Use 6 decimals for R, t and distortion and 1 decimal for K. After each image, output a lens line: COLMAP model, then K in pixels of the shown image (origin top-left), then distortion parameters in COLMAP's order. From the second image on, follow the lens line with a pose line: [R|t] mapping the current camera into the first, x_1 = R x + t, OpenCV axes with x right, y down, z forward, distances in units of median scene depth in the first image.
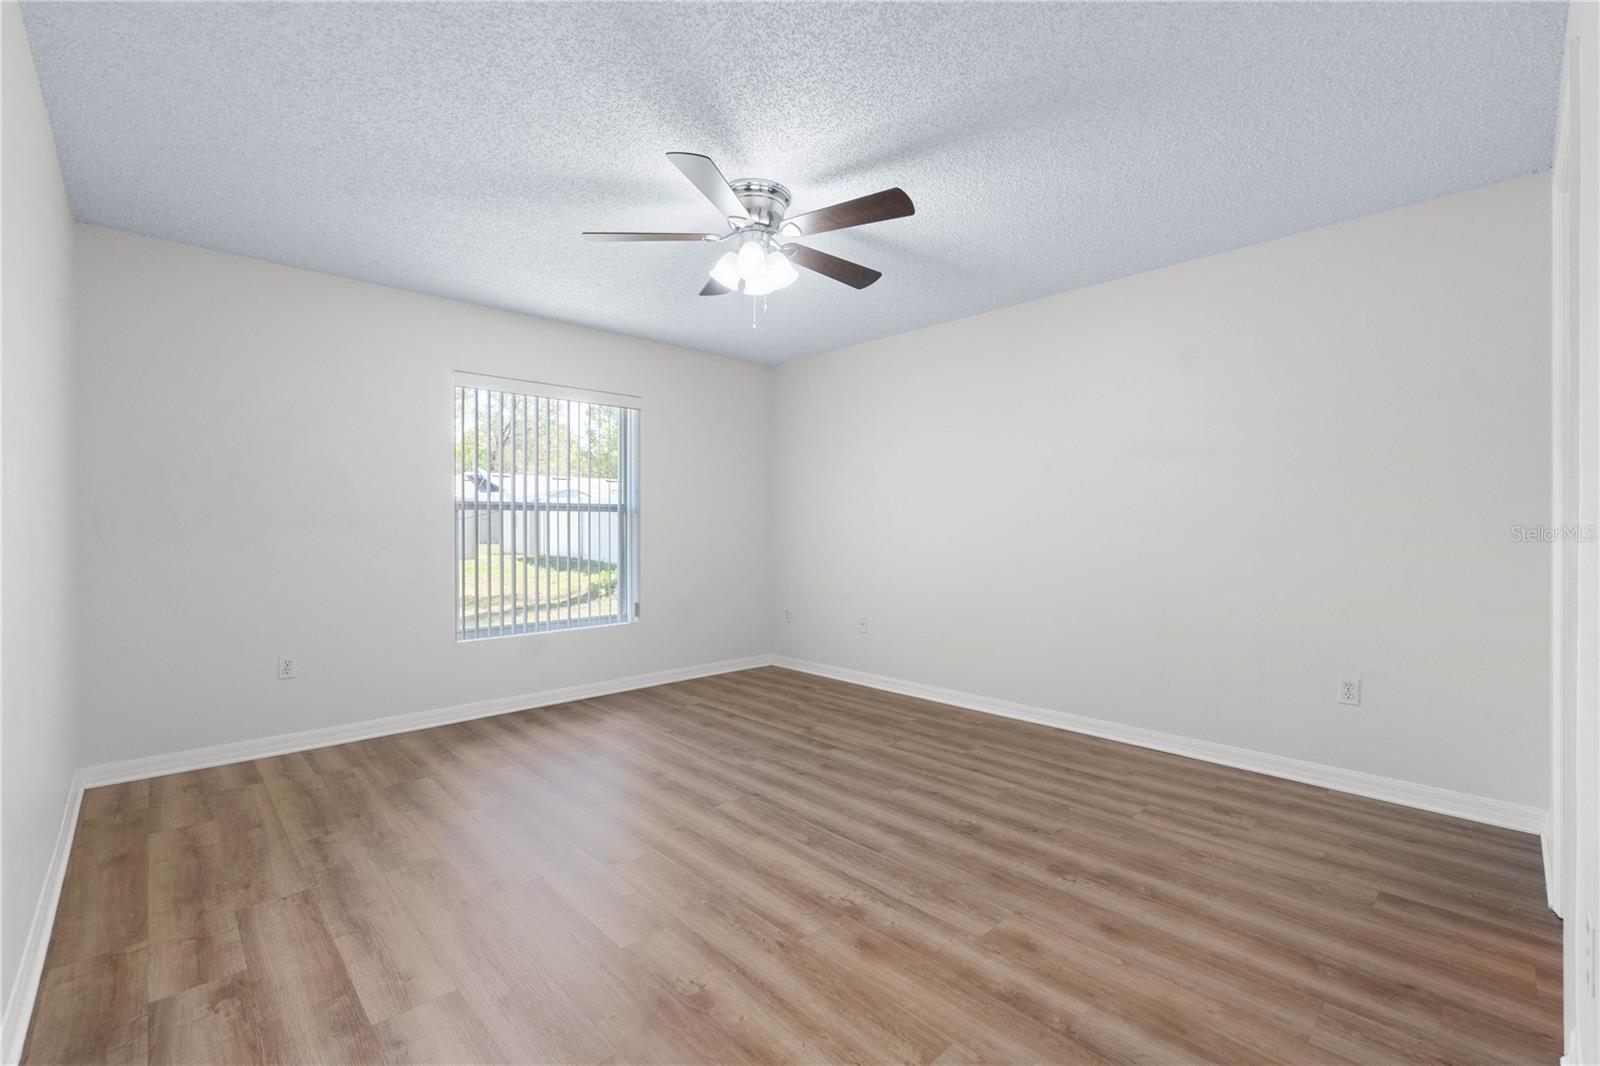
lens RADIAL K [[691.2, 0, 805.1], [0, 691.2, 522.8], [0, 0, 1]] dist [-0.003306, 0.000121]
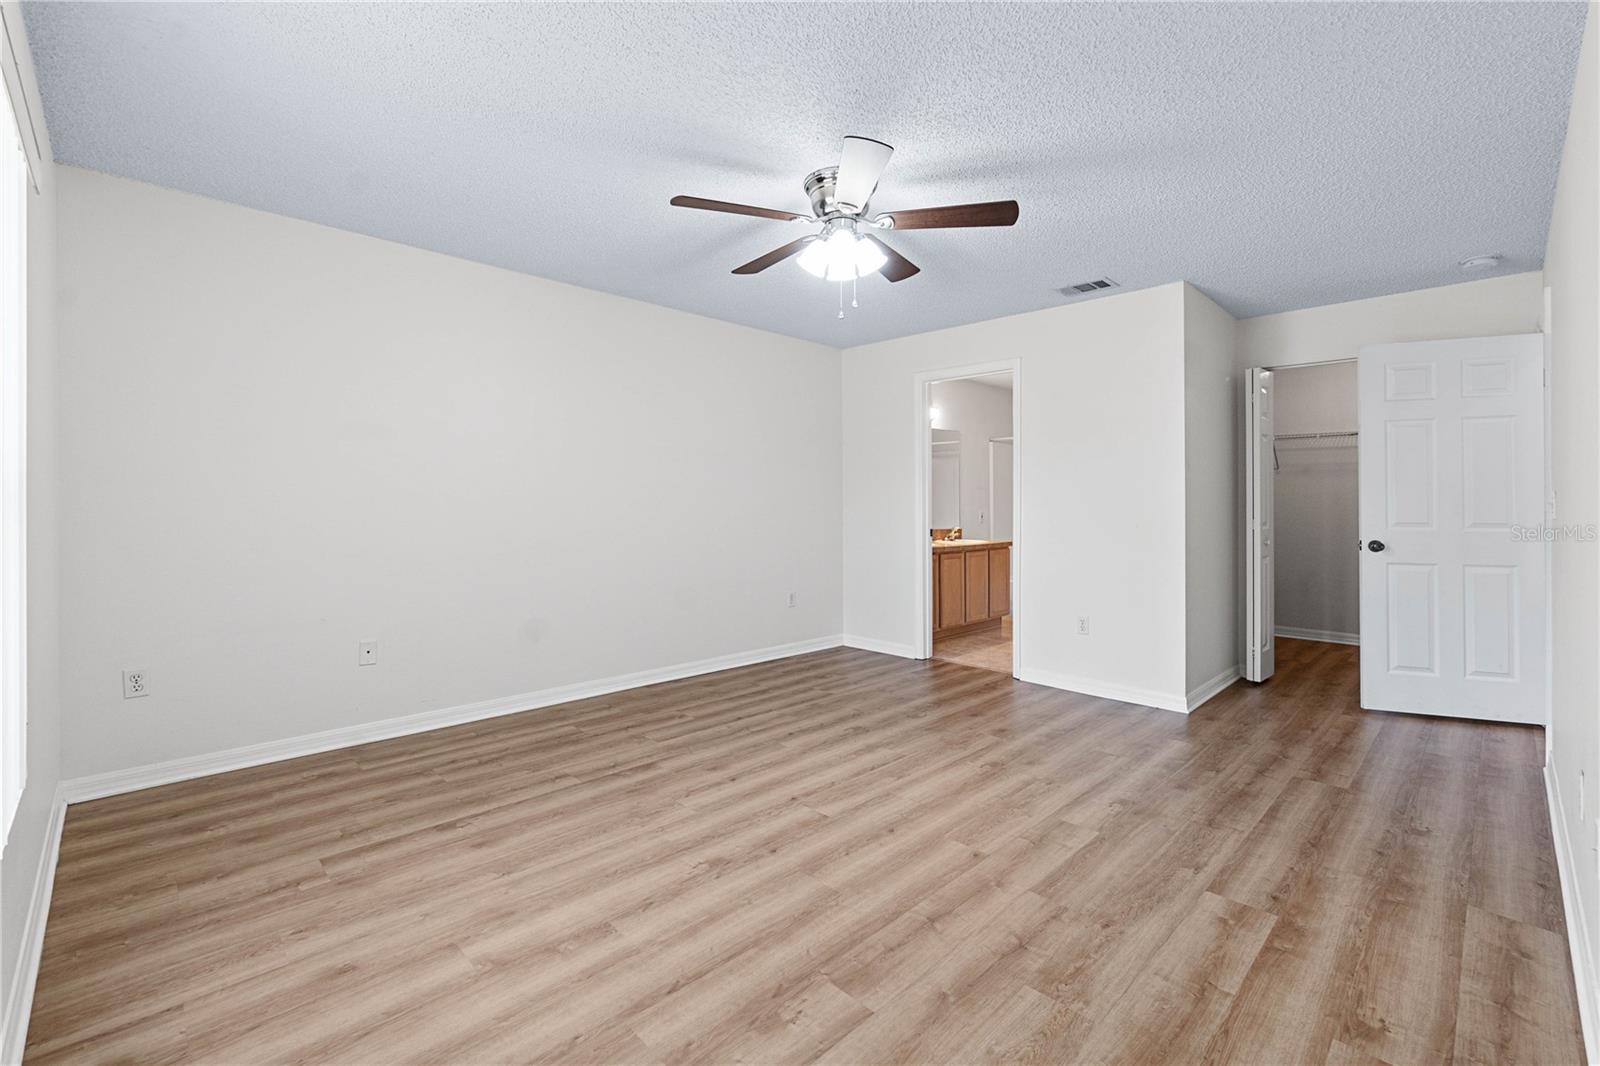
lens RADIAL K [[691.2, 0, 805.1], [0, 691.2, 522.8], [0, 0, 1]] dist [-0.003306, 0.000121]
pose [[-0.020063, -0.026414, 0.999450, -0.969367], [-0.013561, 0.999566, 0.026145, 0.002536], [-0.999707, -0.013029, -0.020413, 0.998766]]
